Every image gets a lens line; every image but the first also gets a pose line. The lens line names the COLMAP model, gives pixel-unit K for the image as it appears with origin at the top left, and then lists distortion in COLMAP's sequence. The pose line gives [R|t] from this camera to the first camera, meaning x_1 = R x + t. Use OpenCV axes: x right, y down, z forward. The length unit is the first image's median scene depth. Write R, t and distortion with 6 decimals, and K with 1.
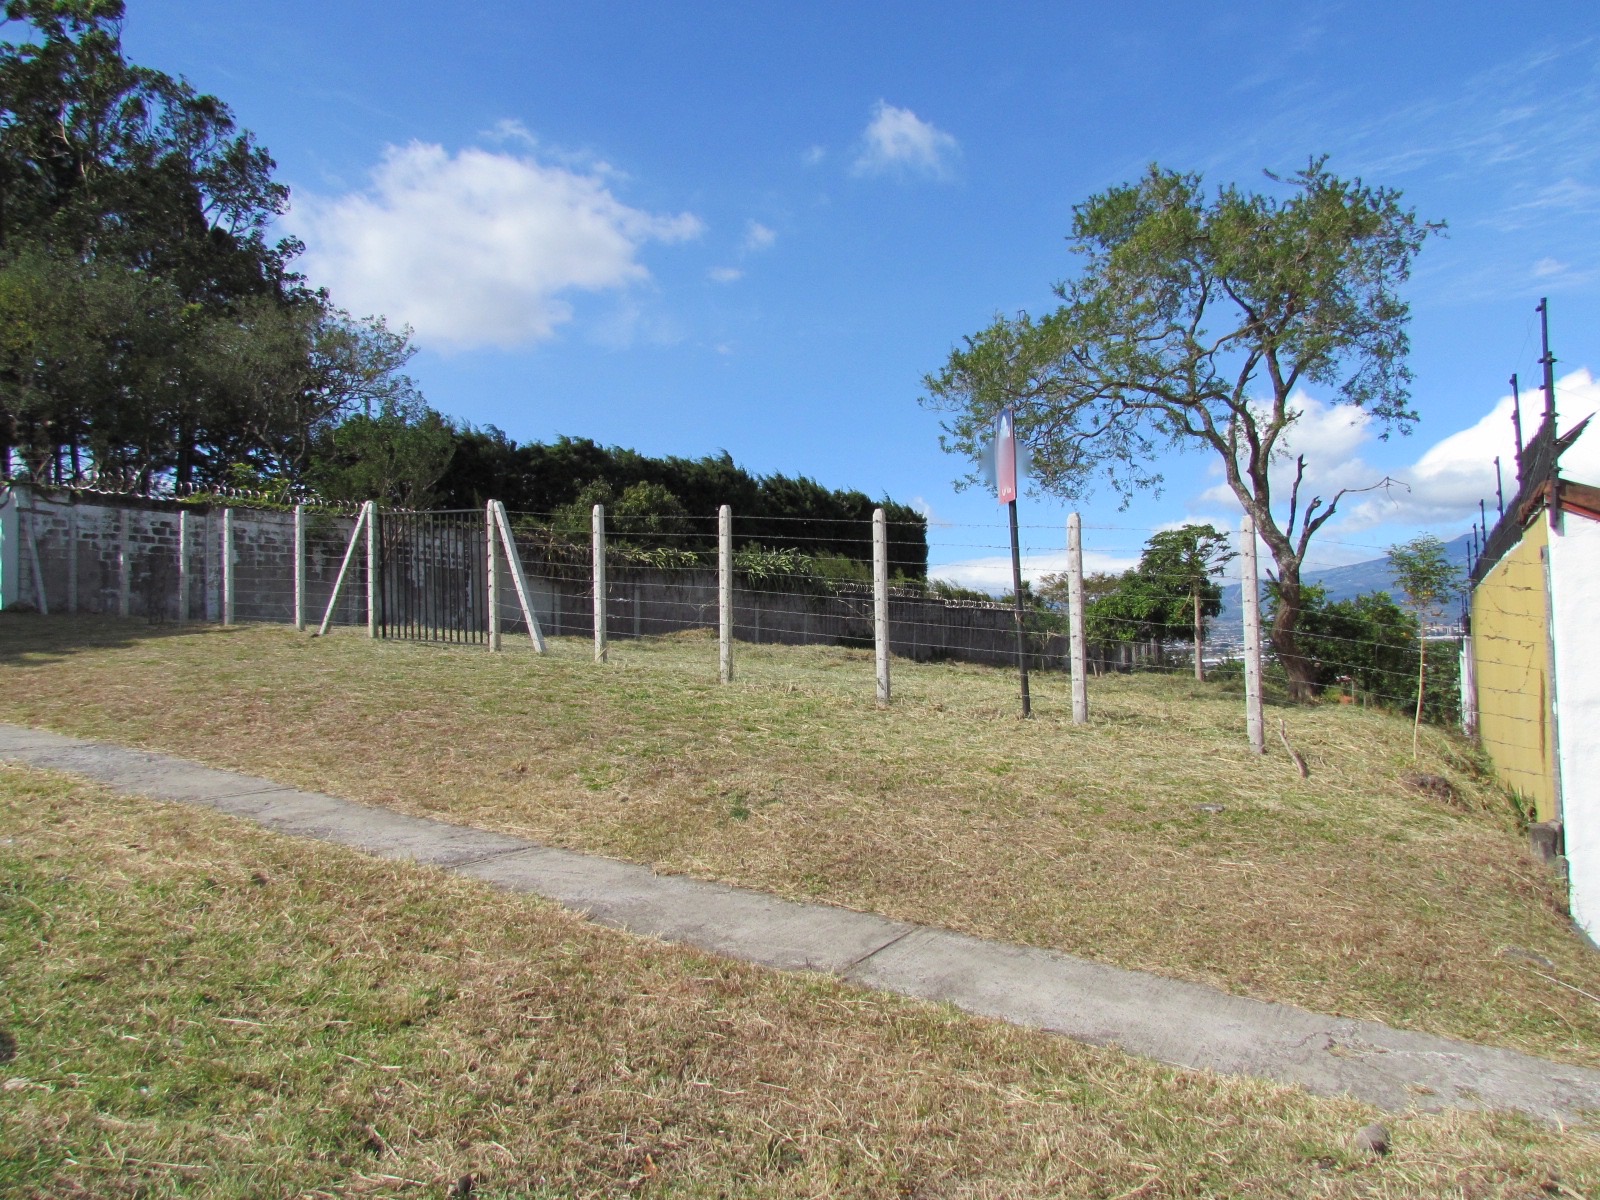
lens RADIAL K [[1111.8, 0, 803.5], [0, 1111.8, 608.6], [0, 0, 1]] dist [-0.022484, 0.012326]
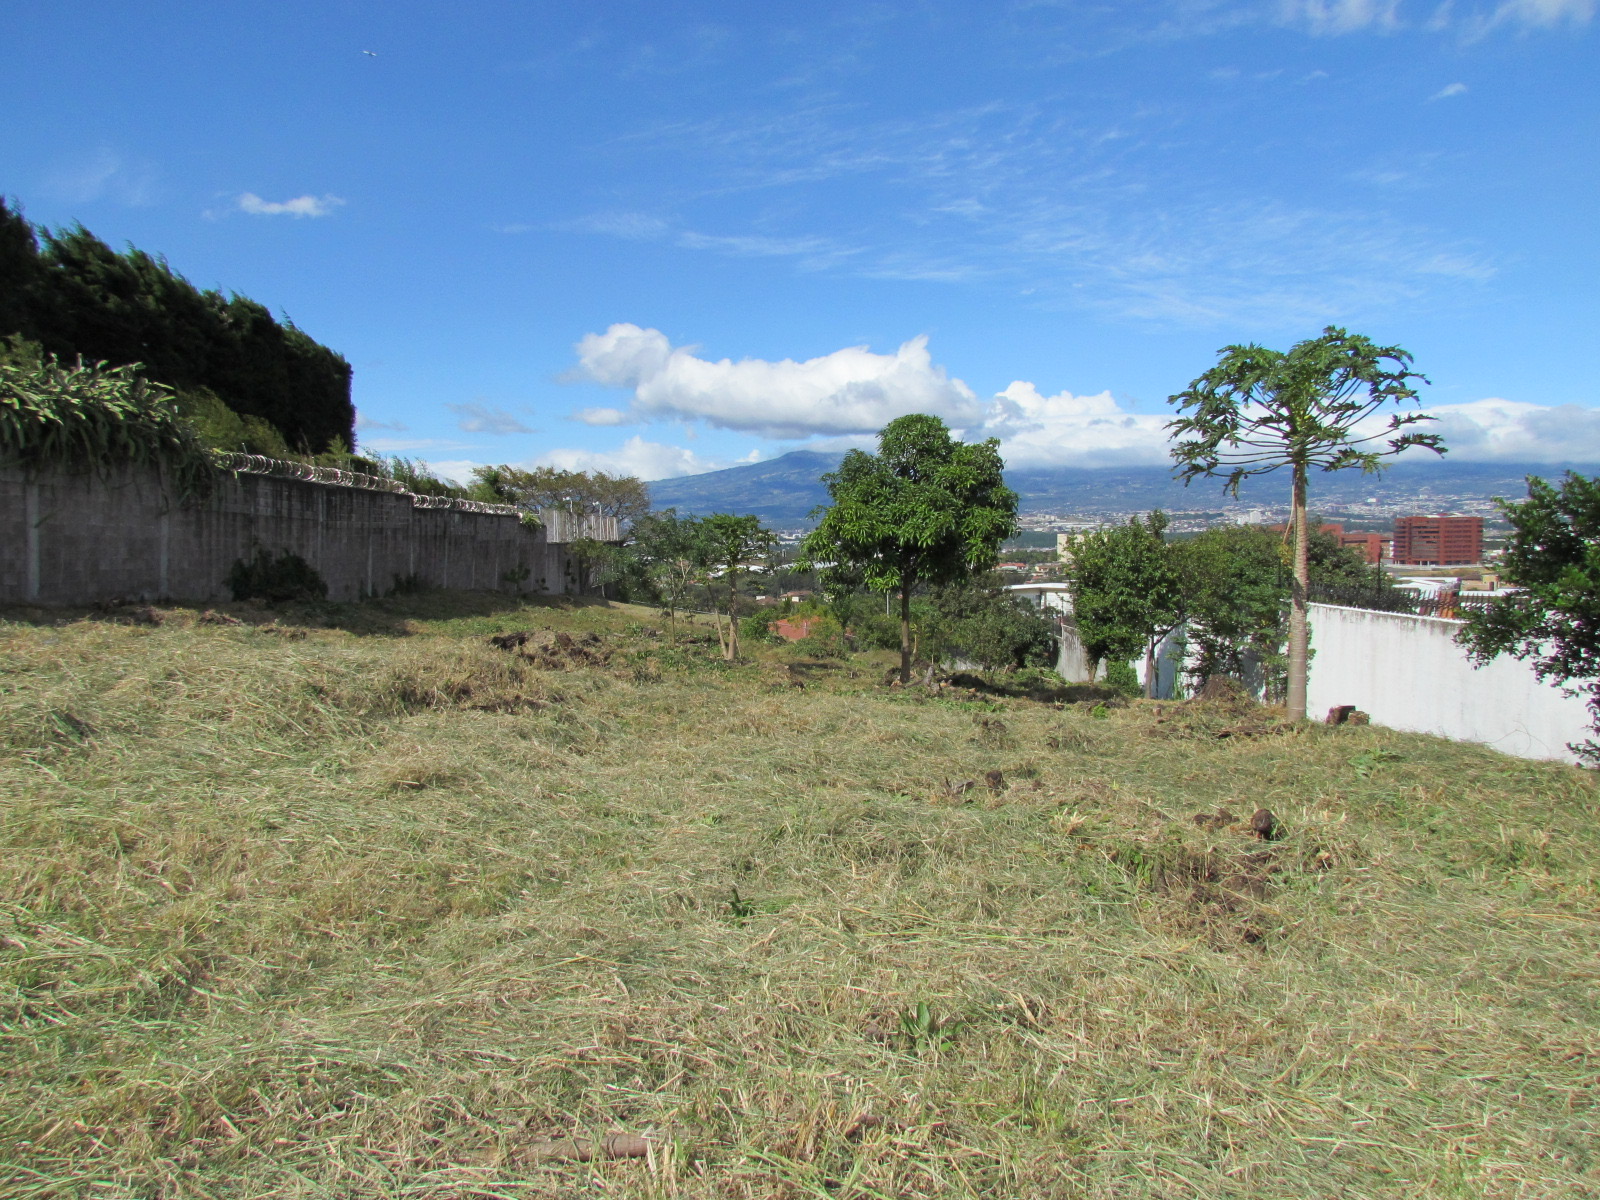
lens RADIAL K [[1111.8, 0, 766.6], [0, 1111.8, 607.6], [0, 0, 1]] dist [-0.022484, 0.012326]
pose [[0.862769, -0.013150, 0.505428, -0.014568], [-0.032363, 0.996175, 0.081163, -0.002662], [-0.504562, -0.086382, 0.859043, 0.499125]]
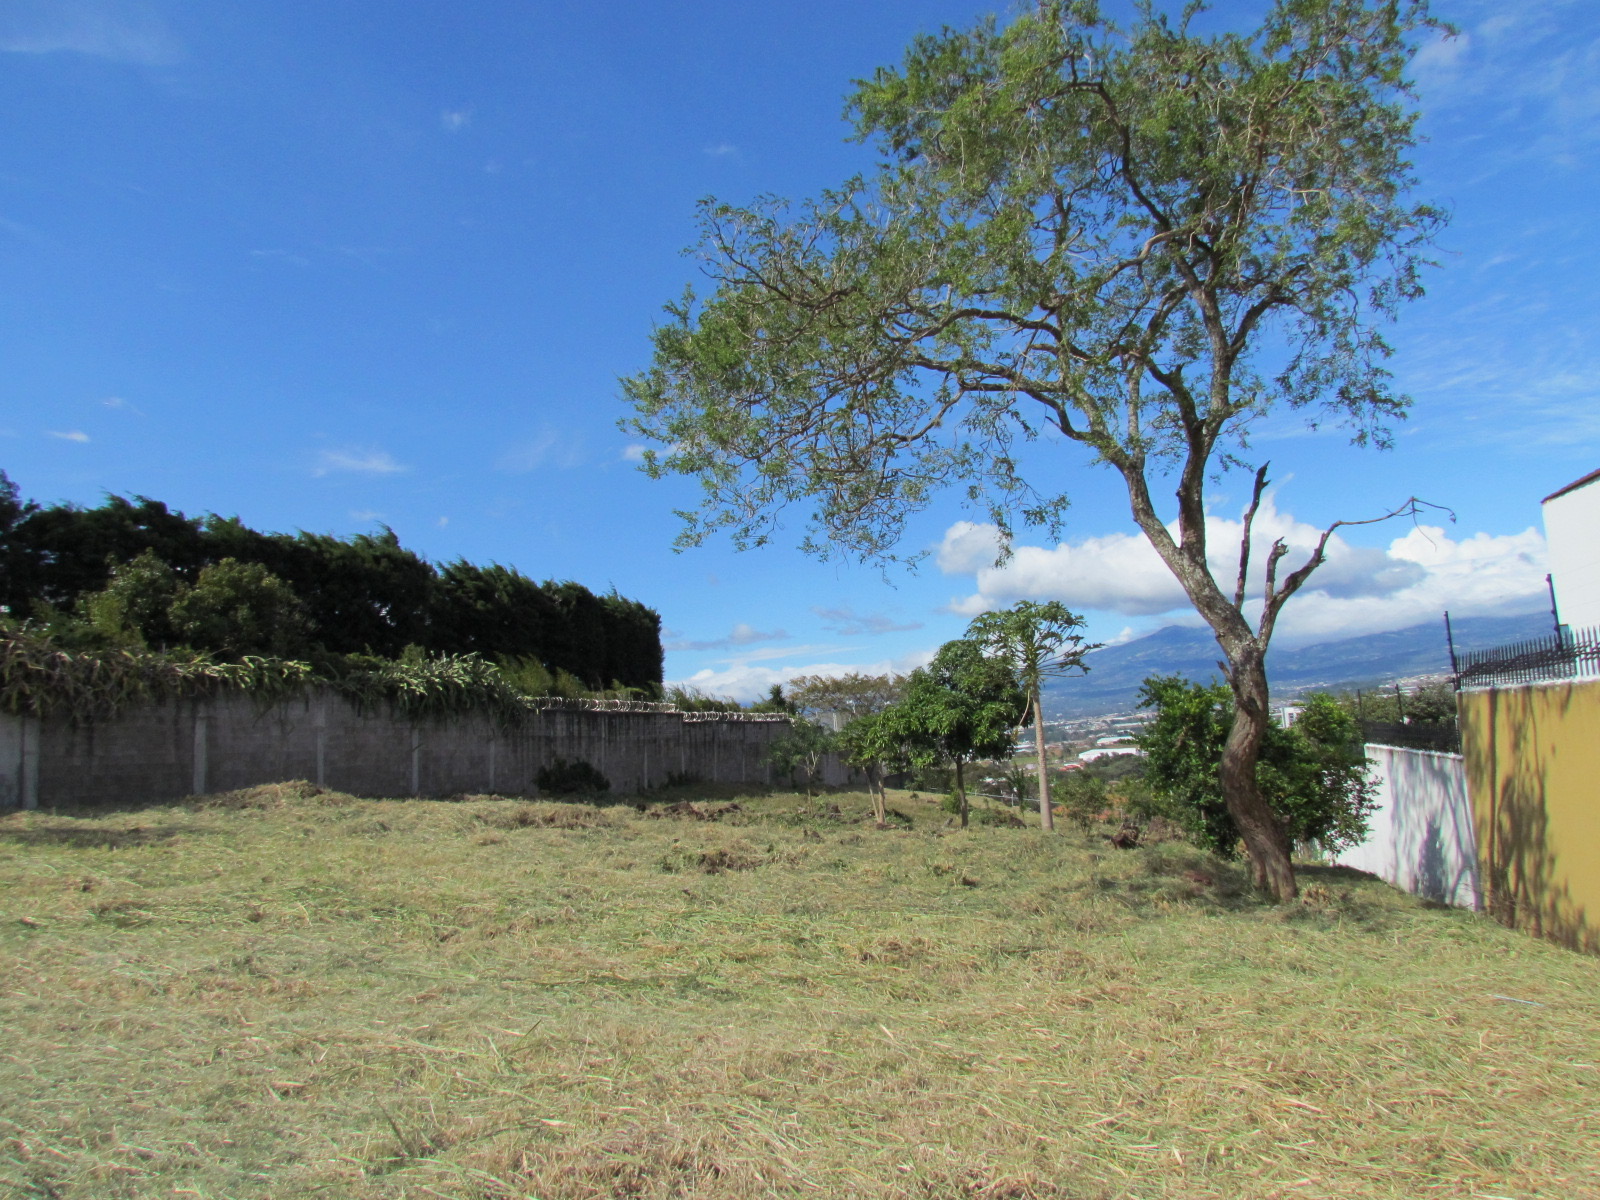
lens RADIAL K [[1111.8, 0, 794.2], [0, 1111.8, 608.9], [0, 0, 1]] dist [-0.022484, 0.012326]
pose [[0.975633, -0.015097, 0.218889, 0.038639], [0.035620, 0.995294, -0.090121, -0.009544], [-0.216498, 0.095722, 0.971579, 0.240044]]
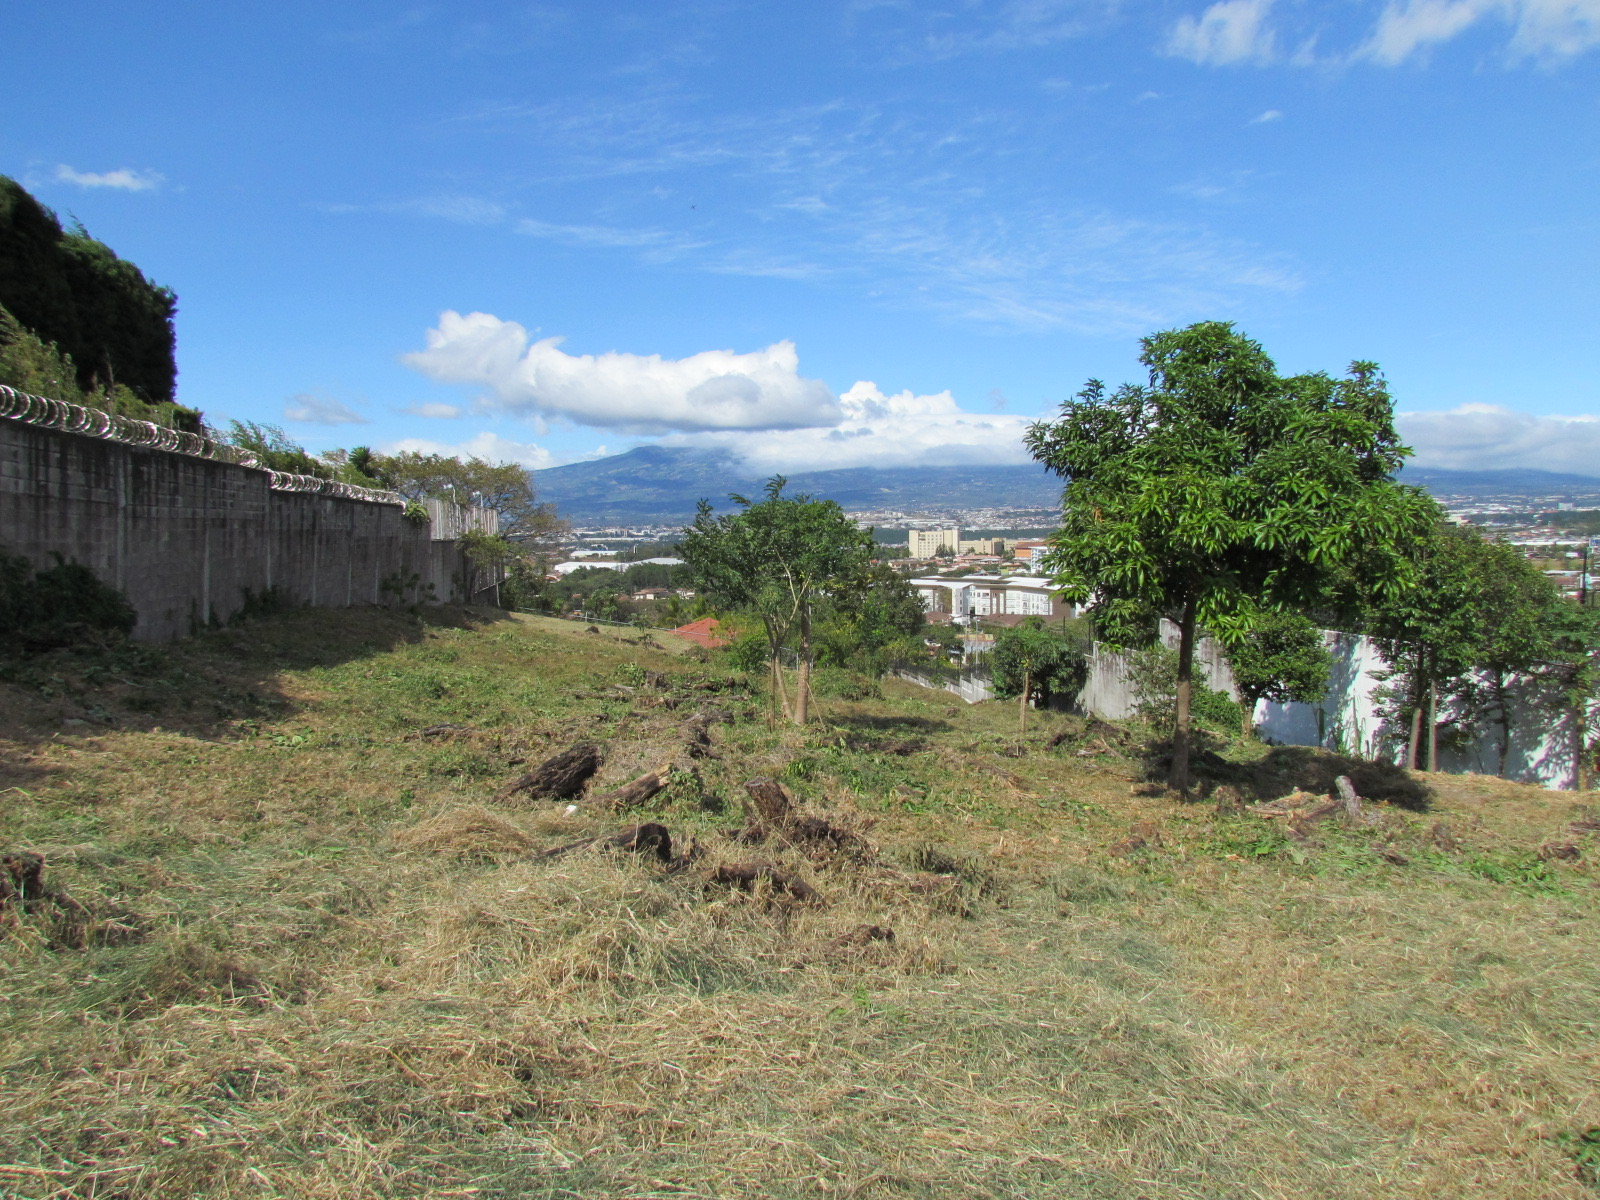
lens RADIAL K [[1111.8, 0, 772.0], [0, 1111.8, 629.8], [0, 0, 1]] dist [-0.022484, 0.012326]
pose [[0.781881, -0.034145, 0.622492, 0.022551], [-0.035506, 0.994439, 0.099144, 0.004416], [-0.622416, -0.099621, 0.776321, 0.735596]]
